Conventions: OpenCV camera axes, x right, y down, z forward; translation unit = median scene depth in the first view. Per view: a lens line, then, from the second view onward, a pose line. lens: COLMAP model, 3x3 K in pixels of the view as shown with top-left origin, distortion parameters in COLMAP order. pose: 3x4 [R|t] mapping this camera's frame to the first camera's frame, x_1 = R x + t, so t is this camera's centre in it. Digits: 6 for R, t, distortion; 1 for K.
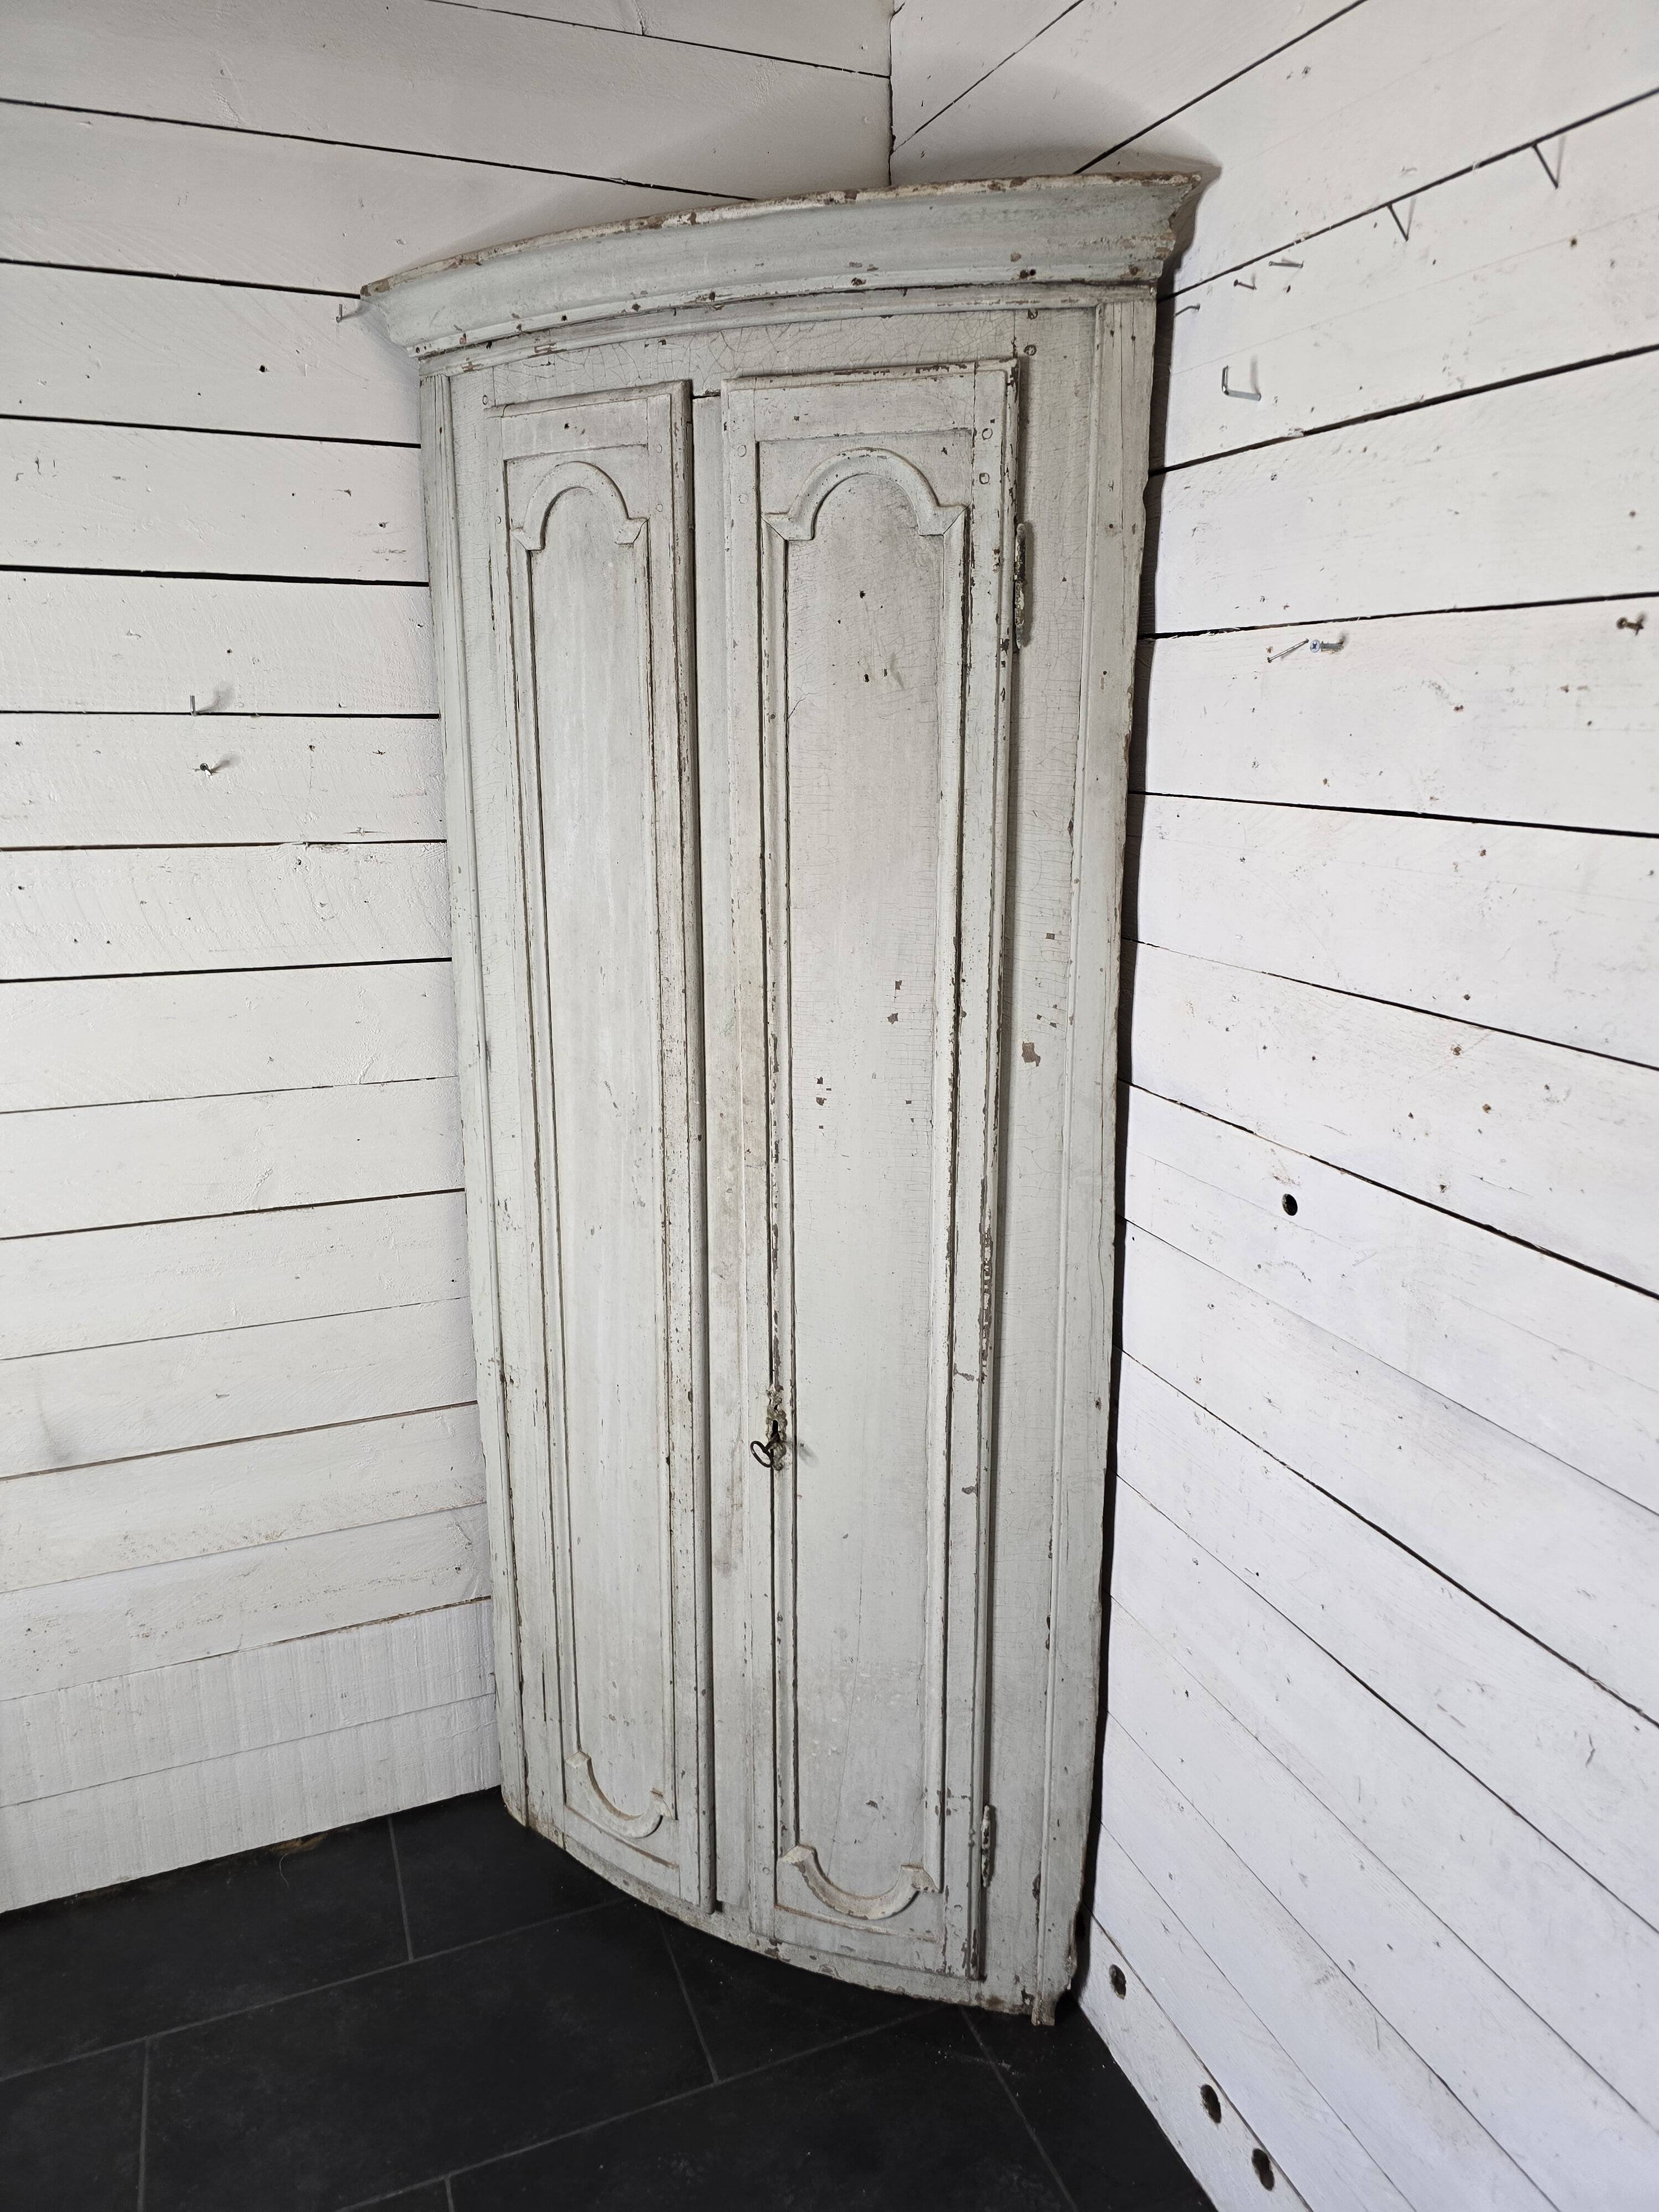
lens RADIAL K [[1514.7, 0, 826.5], [0, 1514.7, 1086.0], [0, 0, 1]] dist [0.074443, -0.079615]
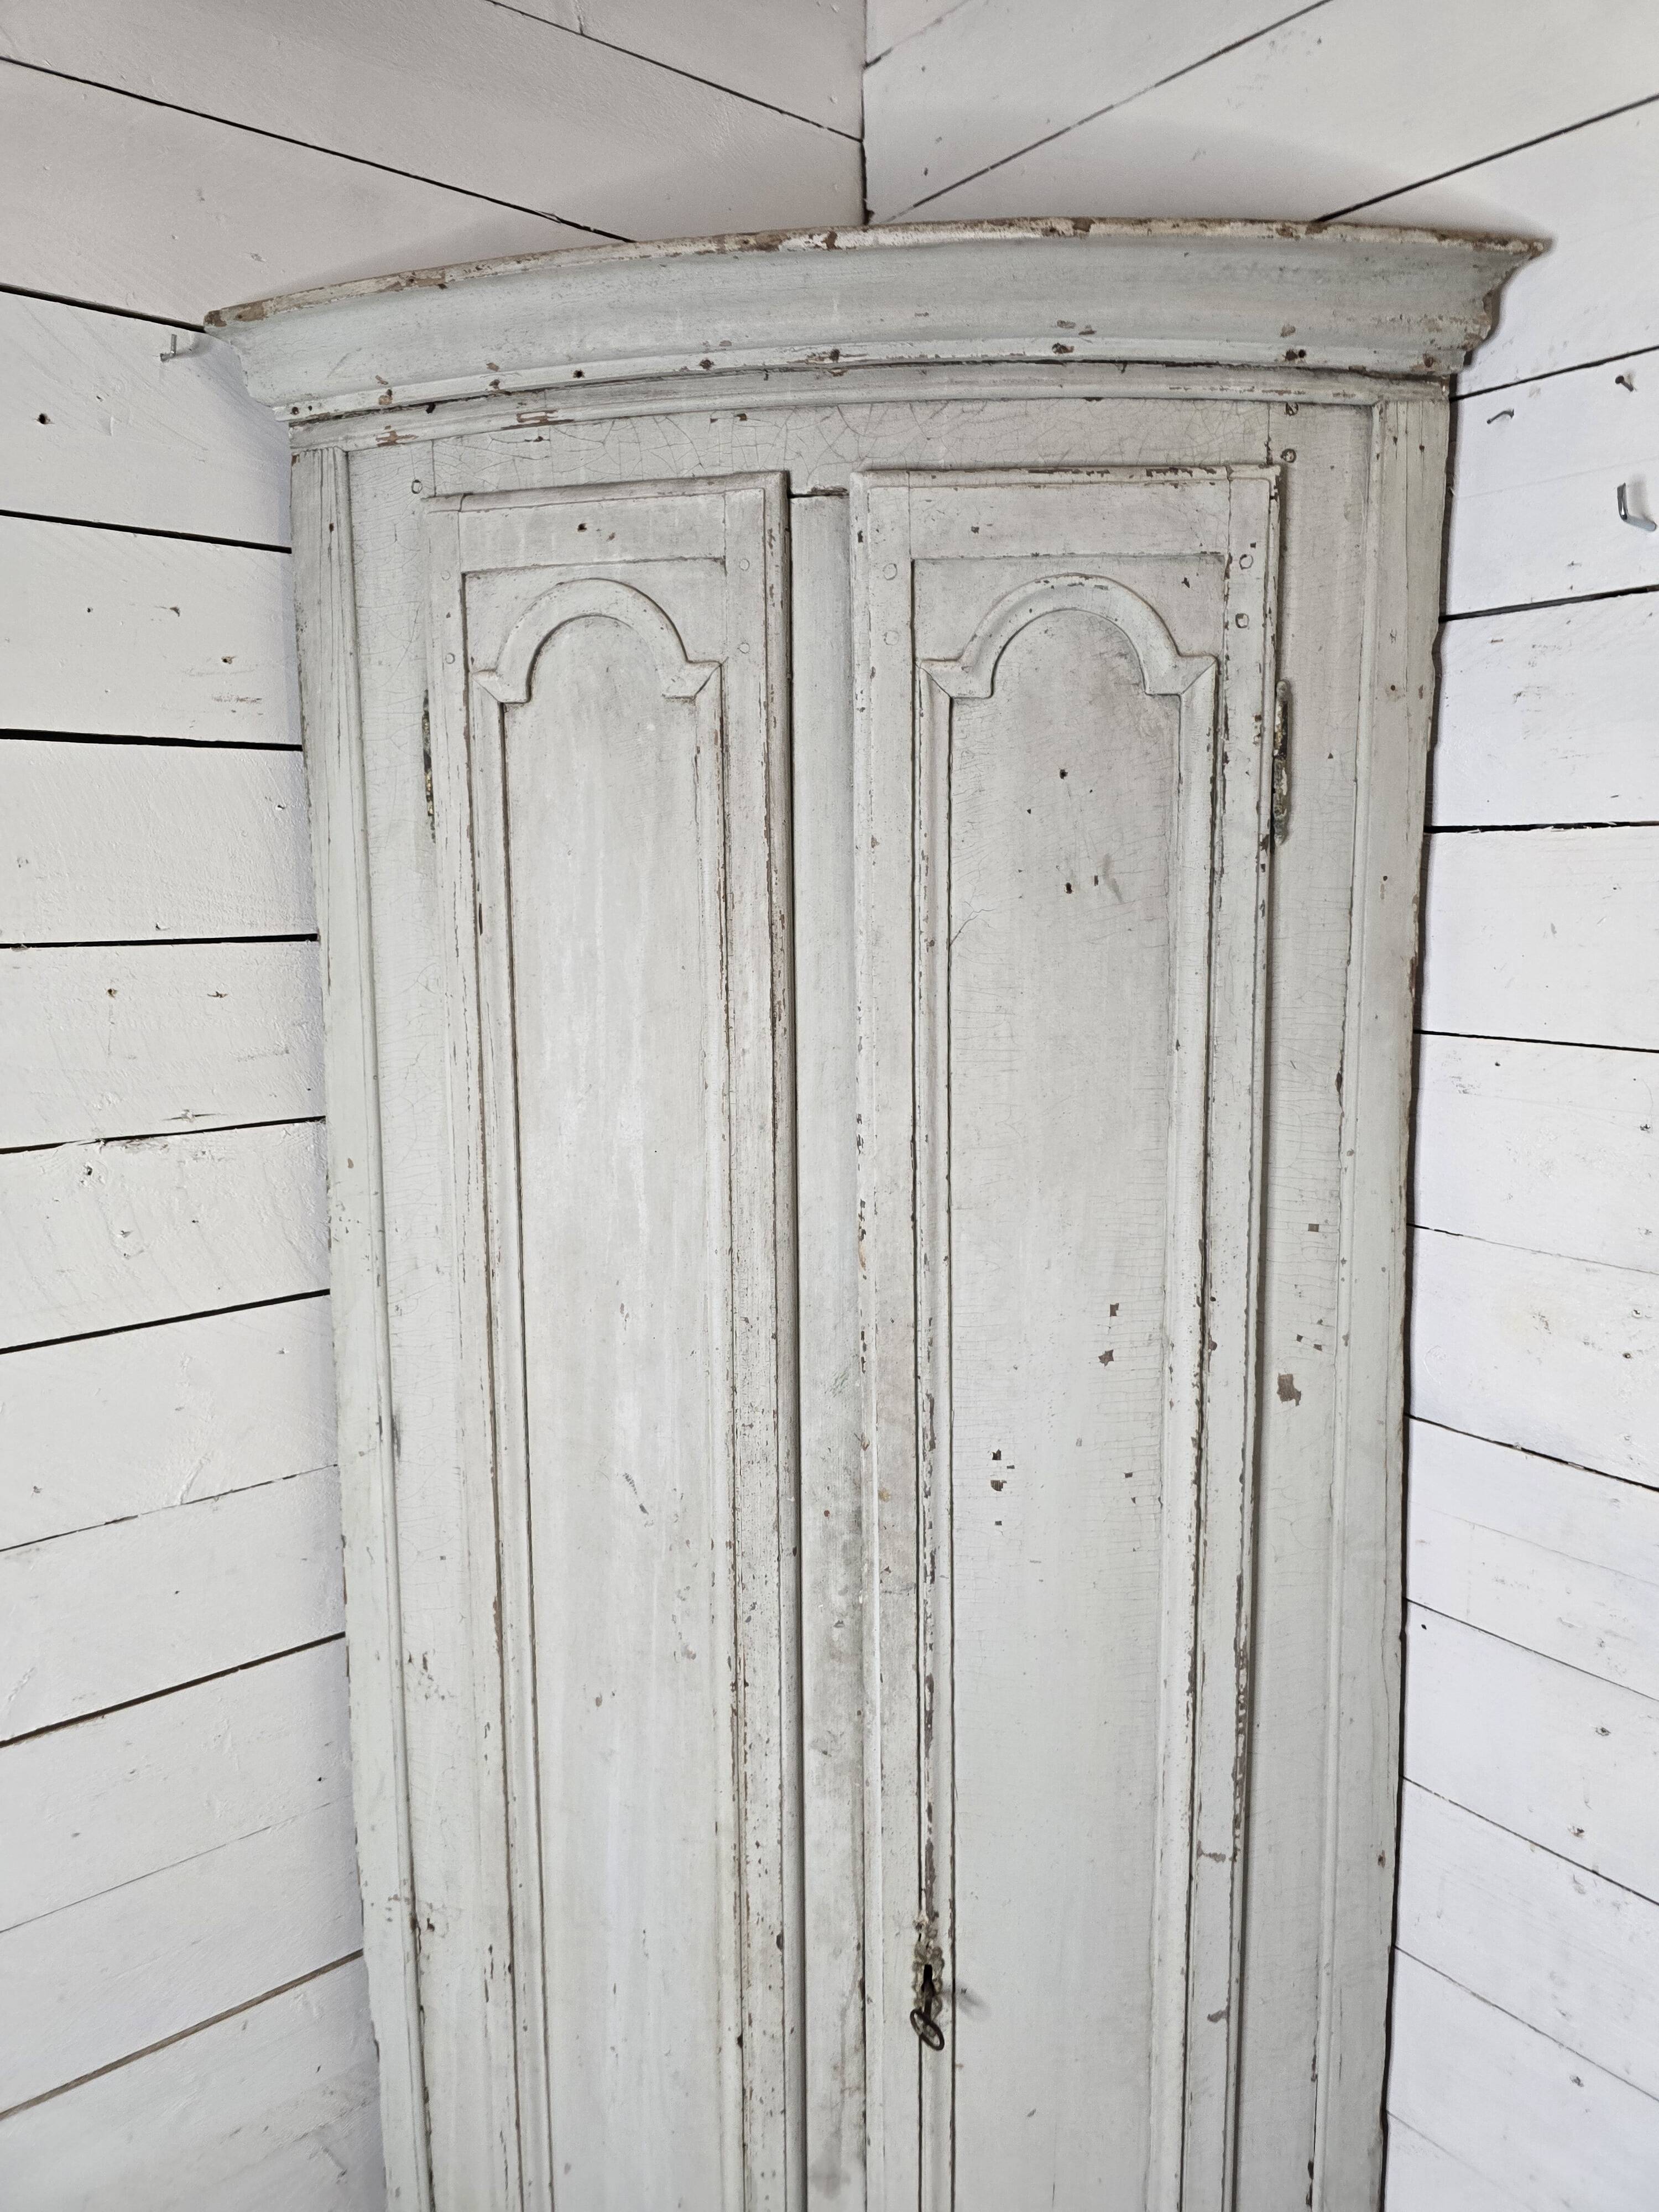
lens RADIAL K [[1532.7, 0, 828.4], [0, 1532.7, 1074.6], [0, 0, 1]] dist [0.060576, -0.068436]
pose [[0.953823, -0.050684, 0.296061, -0.269821], [0.080844, 0.992607, -0.090526, -0.115718], [-0.289285, 0.110281, 0.950869, 0.334401]]
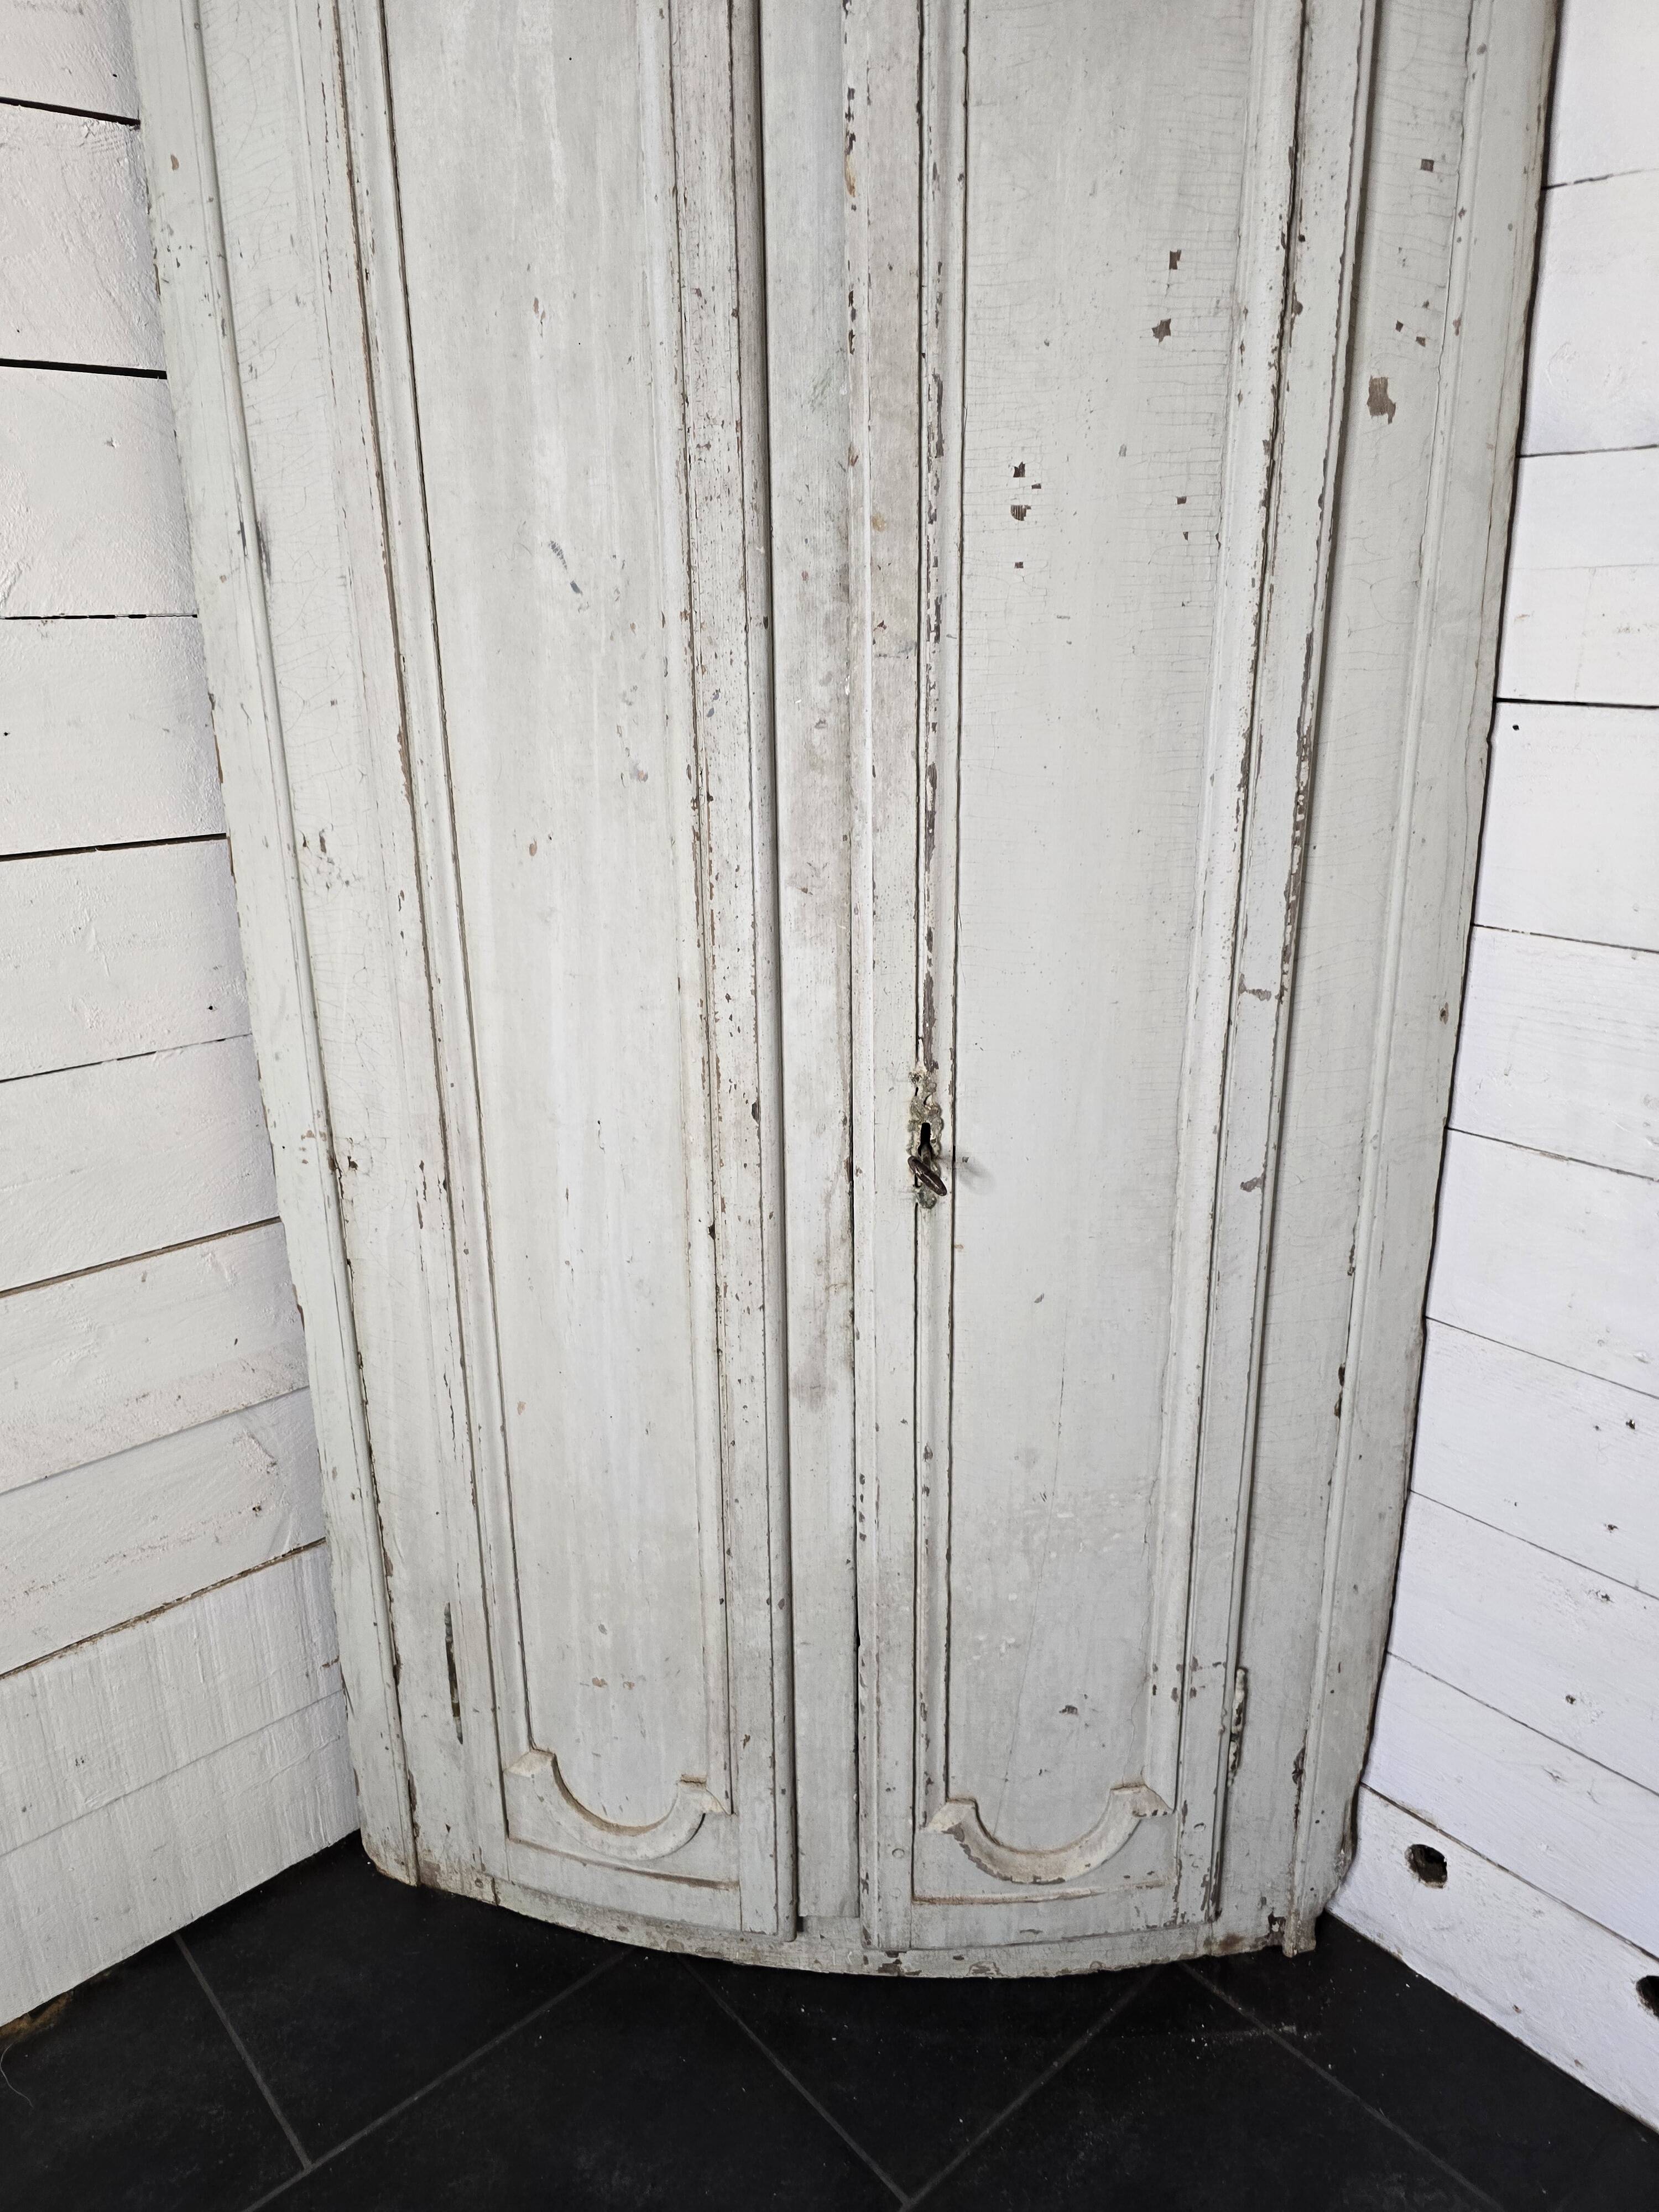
lens RADIAL K [[1504.9, 0, 824.1], [0, 1504.9, 1070.8], [0, 0, 1]] dist [0.067738, -0.079032]
pose [[0.939393, -0.114031, 0.323323, -0.266856], [0.094522, 0.992658, 0.075470, 0.160161], [-0.329555, -0.040335, 0.943274, 0.490588]]
